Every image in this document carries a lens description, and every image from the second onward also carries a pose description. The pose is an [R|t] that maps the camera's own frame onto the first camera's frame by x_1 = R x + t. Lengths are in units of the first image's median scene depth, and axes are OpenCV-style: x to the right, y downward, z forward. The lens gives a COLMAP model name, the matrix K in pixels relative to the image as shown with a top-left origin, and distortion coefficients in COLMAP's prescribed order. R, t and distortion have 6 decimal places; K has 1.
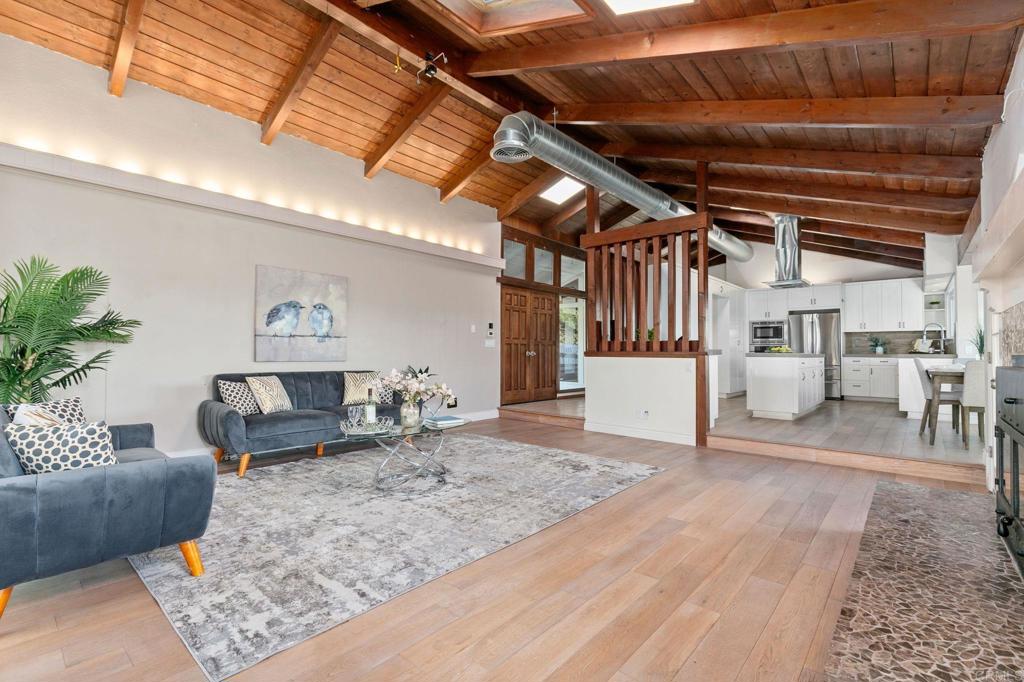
lens RADIAL K [[469.4, 0, 508.4], [0, 469.4, 346.1], [0, 0, 1]] dist [0.002843, 0.000859]
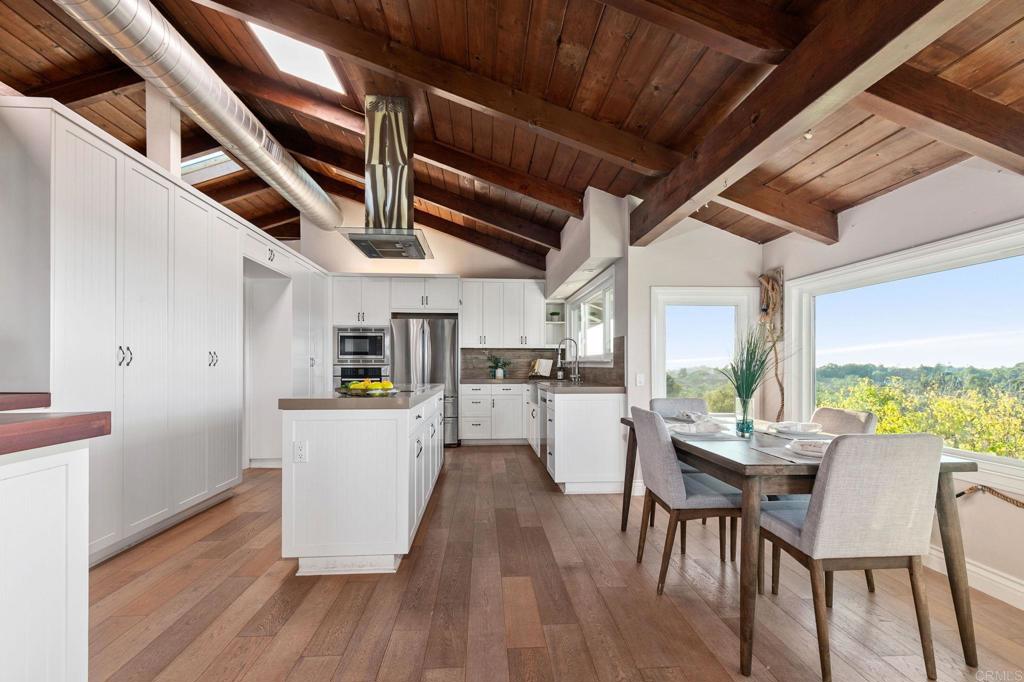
lens RADIAL K [[469.4, 0, 513.0], [0, 469.4, 367.1], [0, 0, 1]] dist [0.002843, 0.000859]
pose [[0.704527, -0.002799, 0.709672, 0.277122], [-0.007392, 0.999909, 0.011283, -0.009540], [-0.709639, -0.013195, 0.704442, 0.461007]]
